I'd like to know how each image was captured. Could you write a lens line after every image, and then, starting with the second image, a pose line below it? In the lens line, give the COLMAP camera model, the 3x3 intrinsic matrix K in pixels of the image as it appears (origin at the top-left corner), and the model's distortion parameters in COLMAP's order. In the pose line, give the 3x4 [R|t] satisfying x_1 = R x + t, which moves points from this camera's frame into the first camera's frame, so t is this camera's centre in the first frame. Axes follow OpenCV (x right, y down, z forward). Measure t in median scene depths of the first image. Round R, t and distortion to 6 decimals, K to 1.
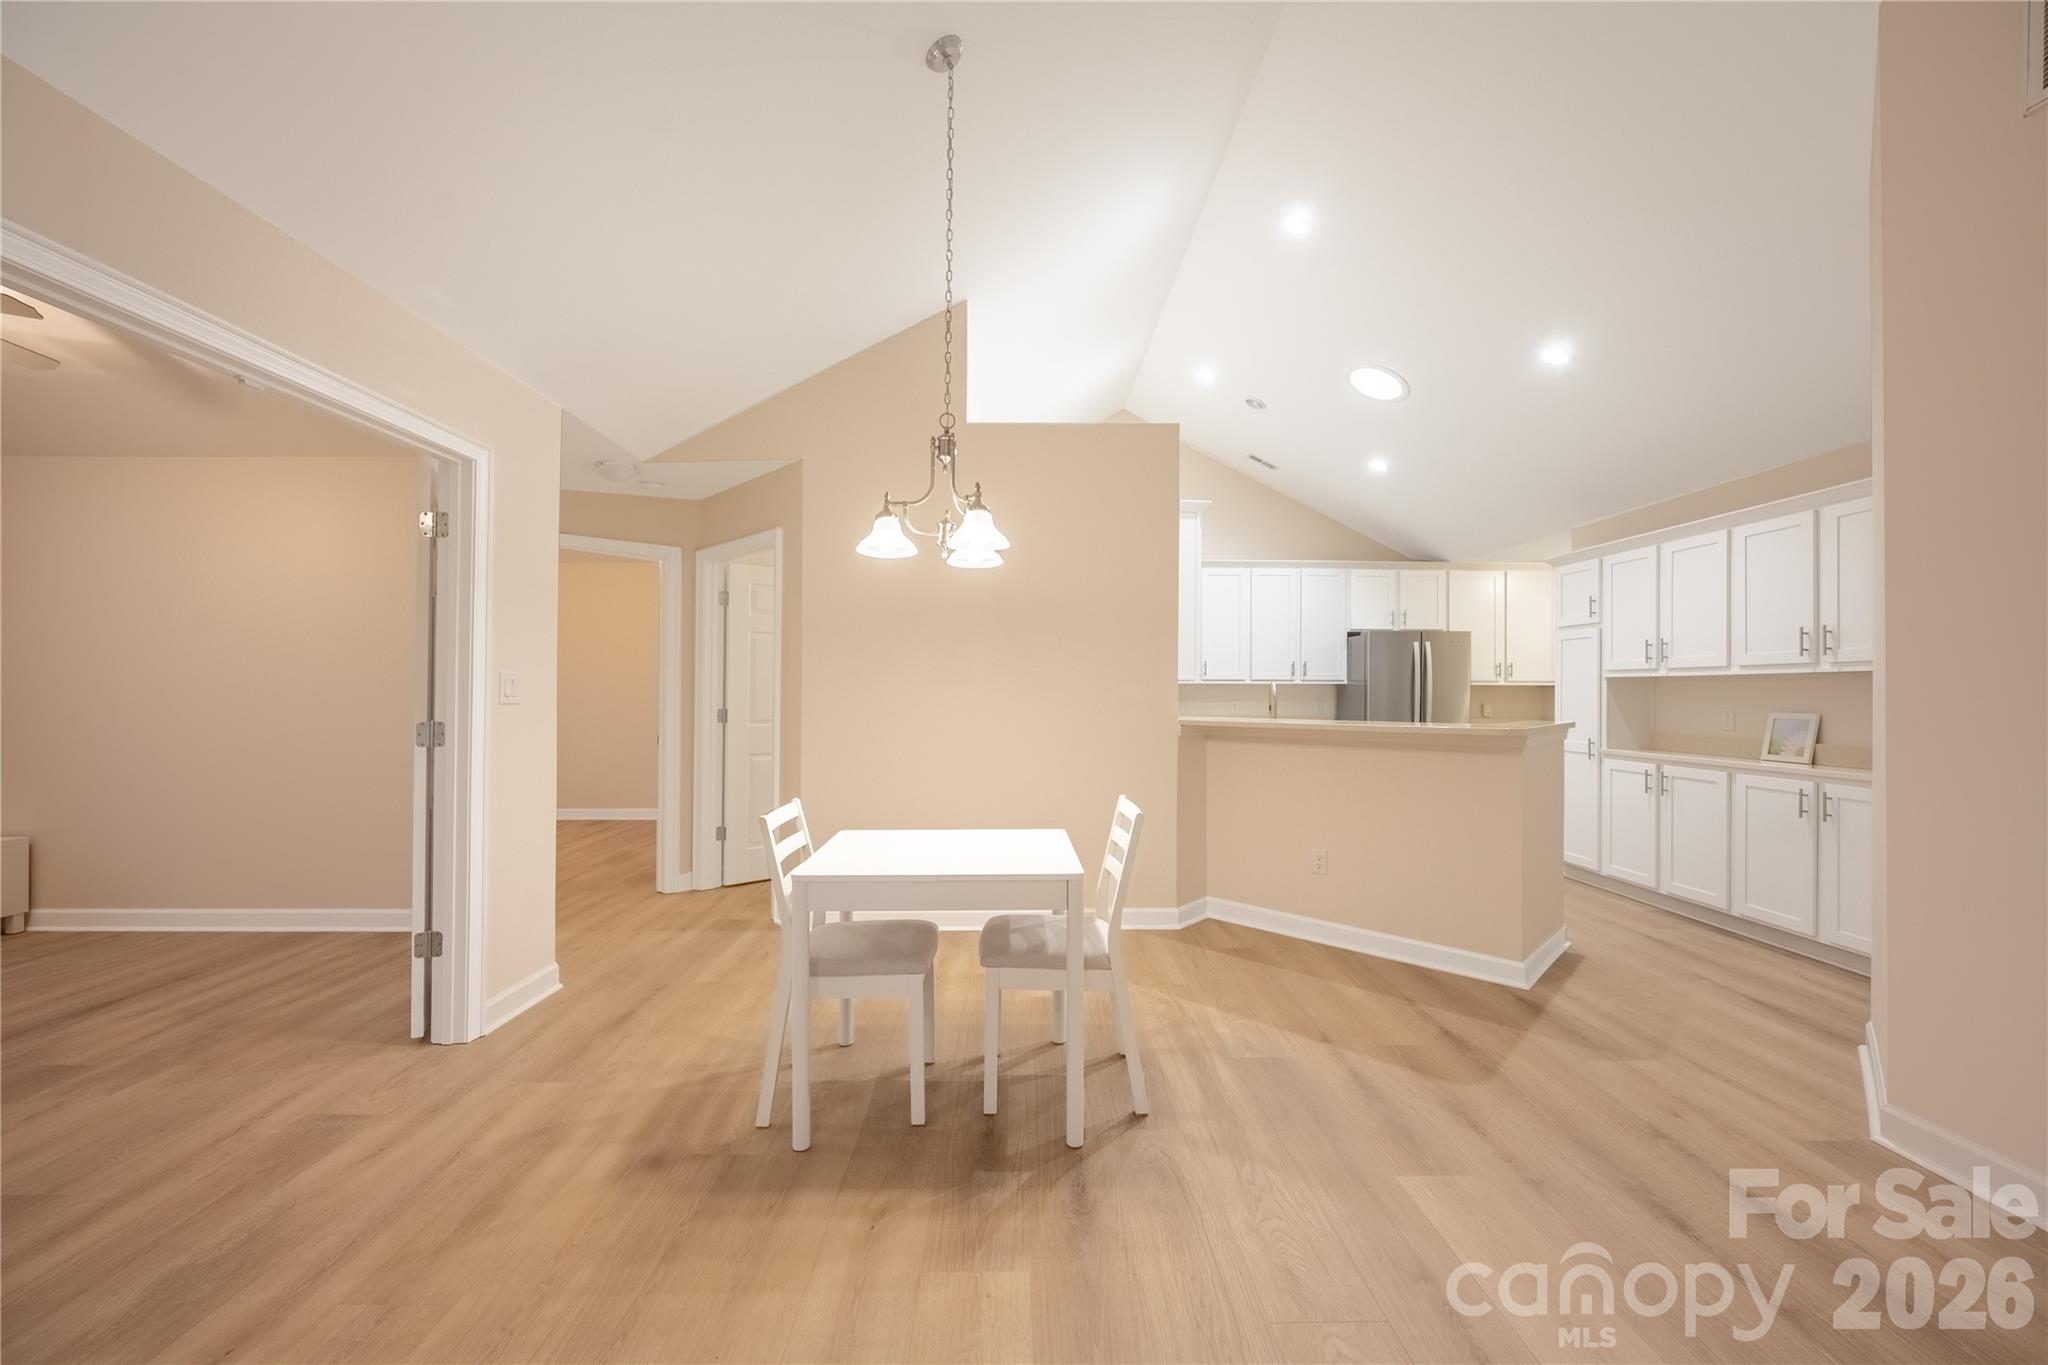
lens RADIAL K [[811.4, 0, 1021.0], [0, 811.4, 685.5], [0, 0, 1]] dist [-0.006015, 0.000105]
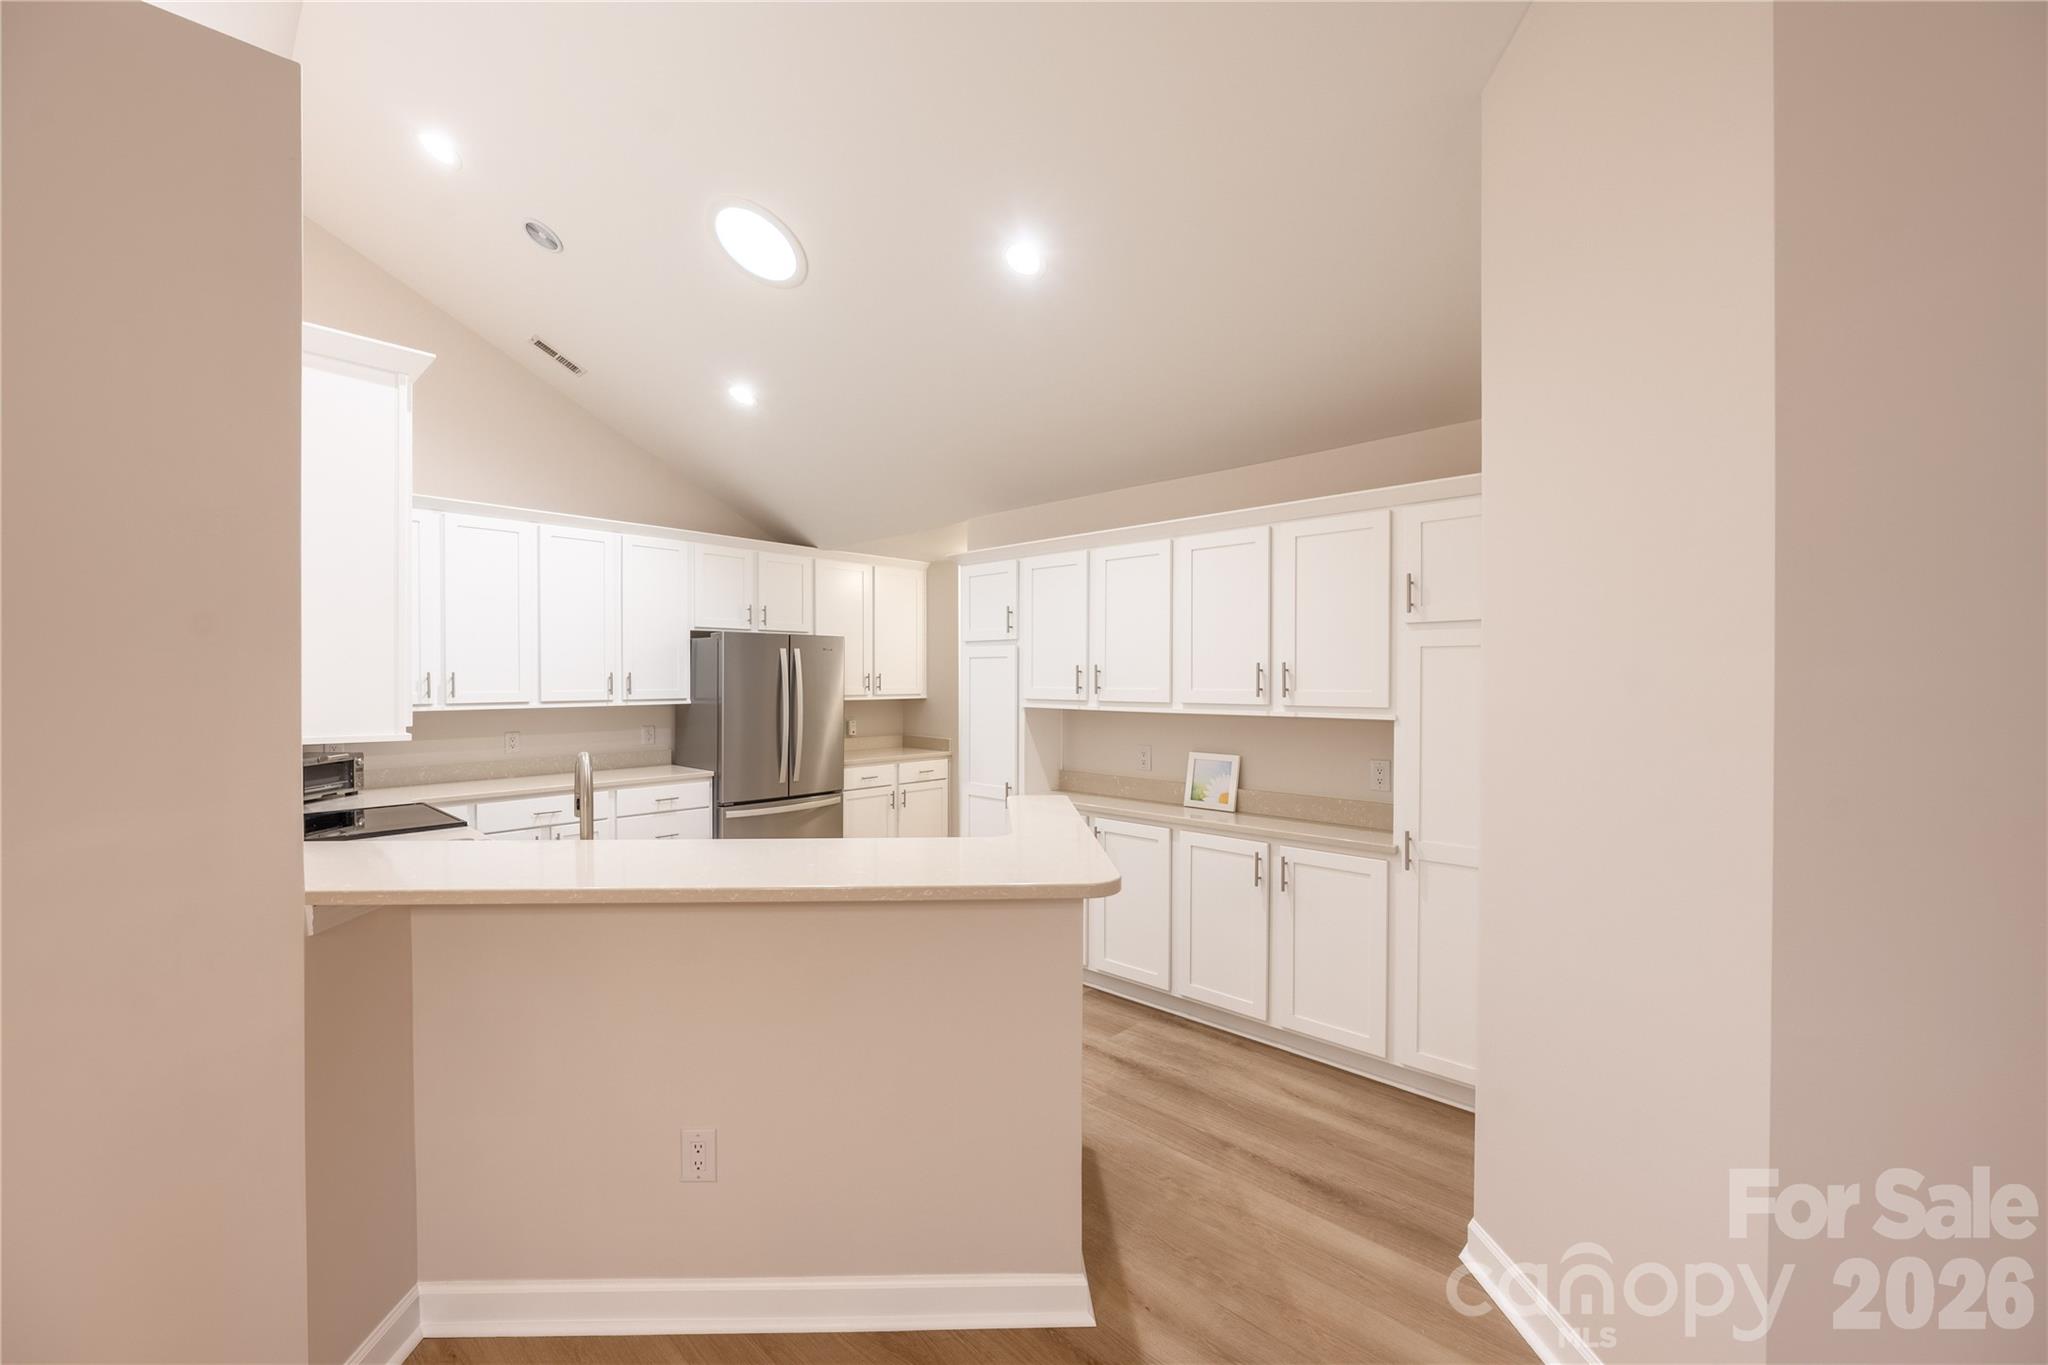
lens RADIAL K [[811.4, 0, 1021.0], [0, 811.4, 685.5], [0, 0, 1]] dist [-0.006015, 0.000105]
pose [[0.692416, -0.013084, 0.721380, 0.136174], [-0.001974, 0.999797, 0.020029, -0.050132], [-0.721496, -0.015292, 0.692250, 0.453005]]
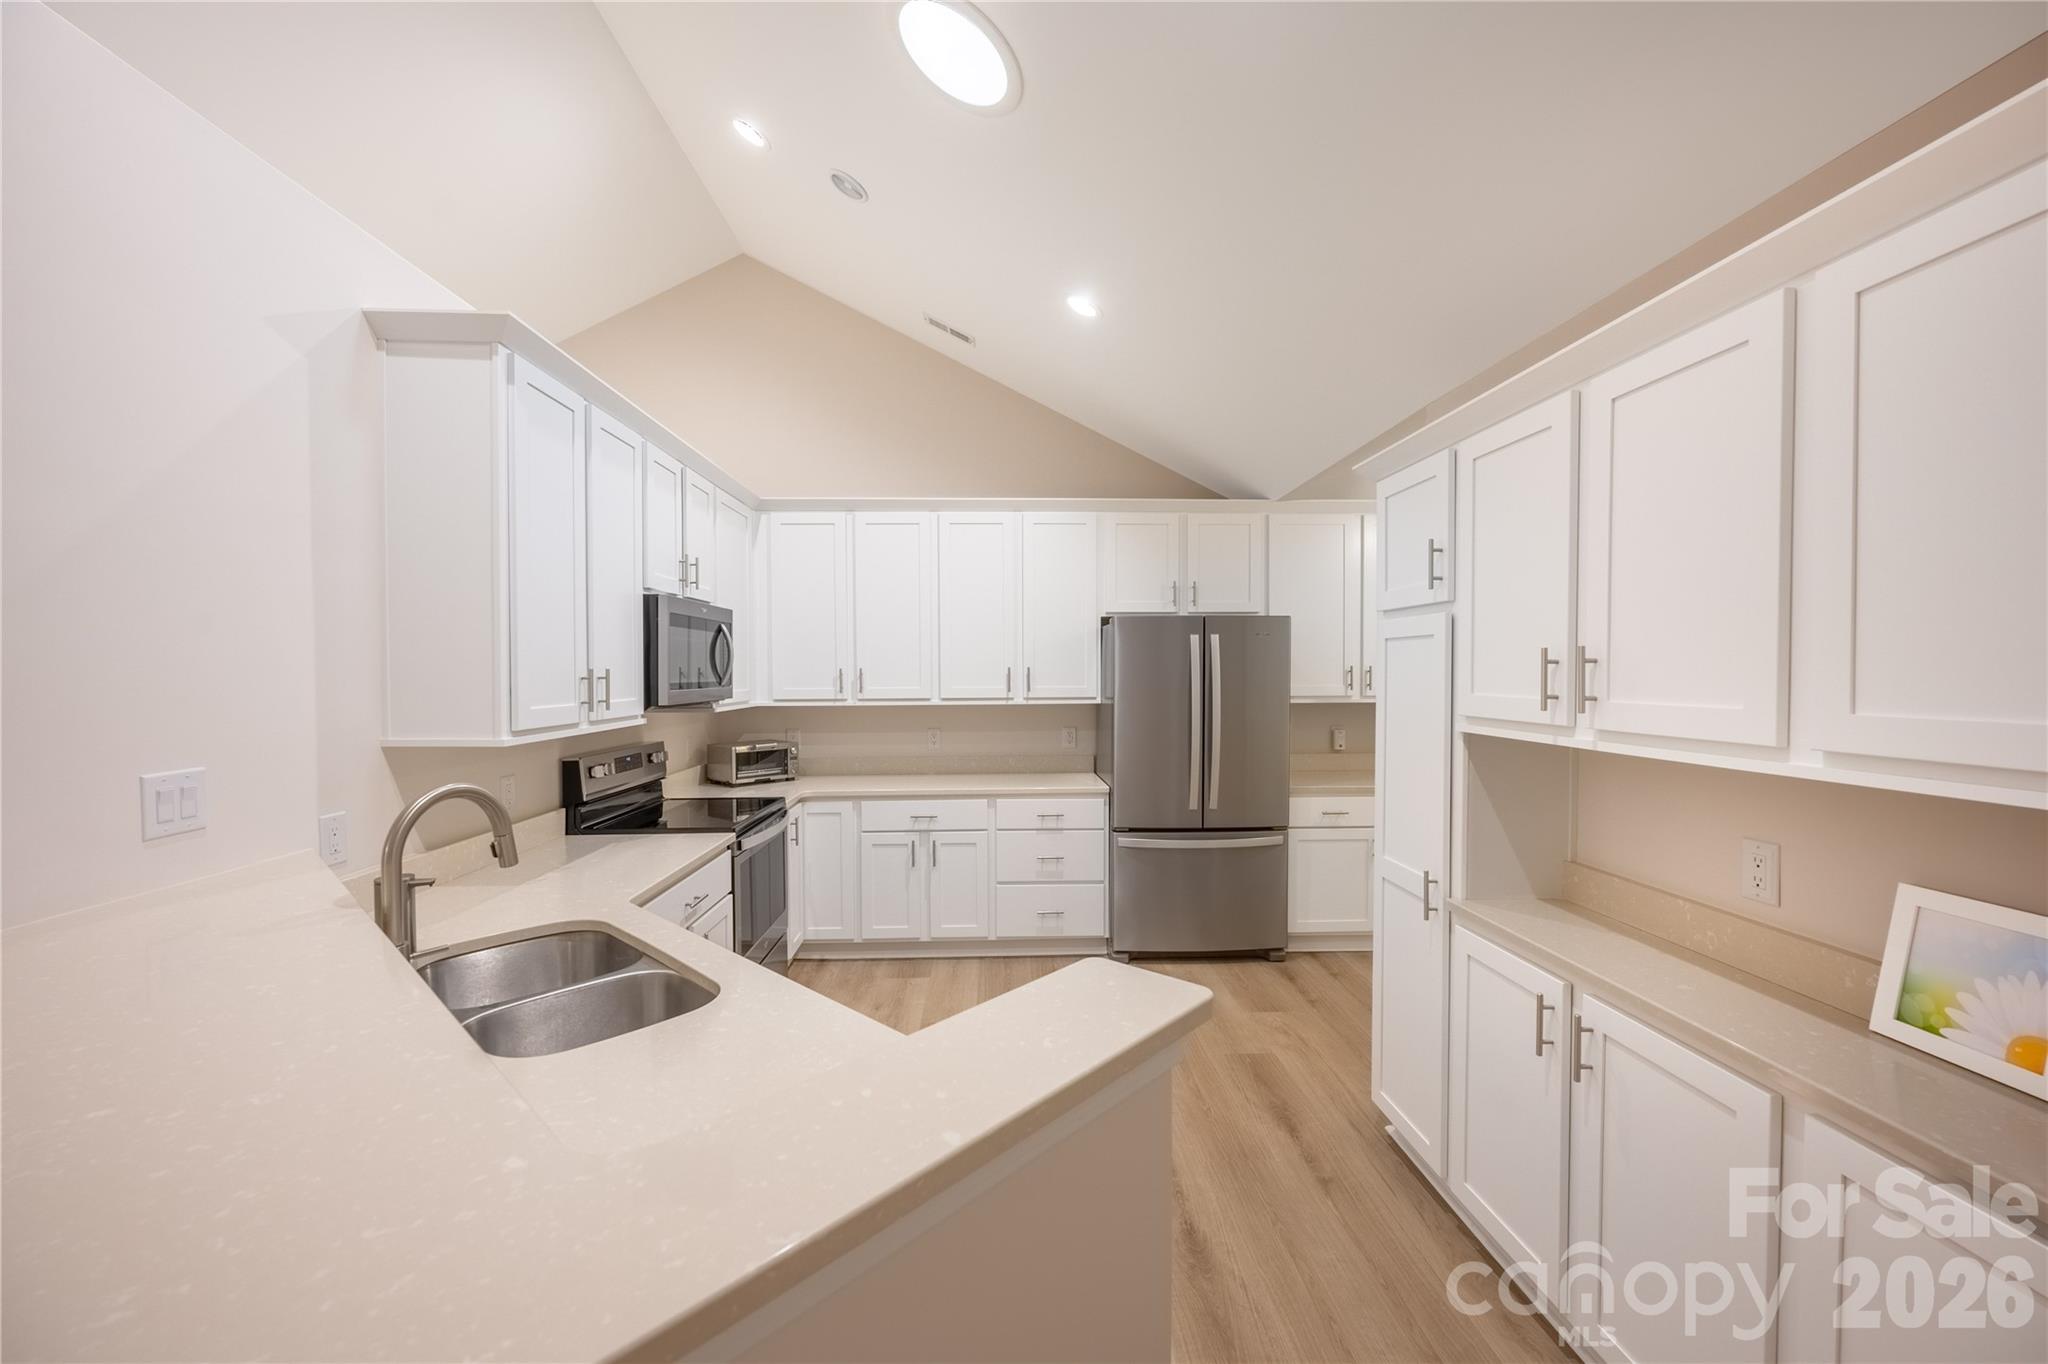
lens RADIAL K [[811.4, 0, 1021.0], [0, 811.4, 685.0], [0, 0, 1]] dist [-0.006015, 0.000105]
pose [[0.999705, -0.009629, 0.022291, 0.503051], [0.009033, 0.999603, 0.026691, -0.049492], [-0.022539, -0.026482, 0.999395, 0.606548]]
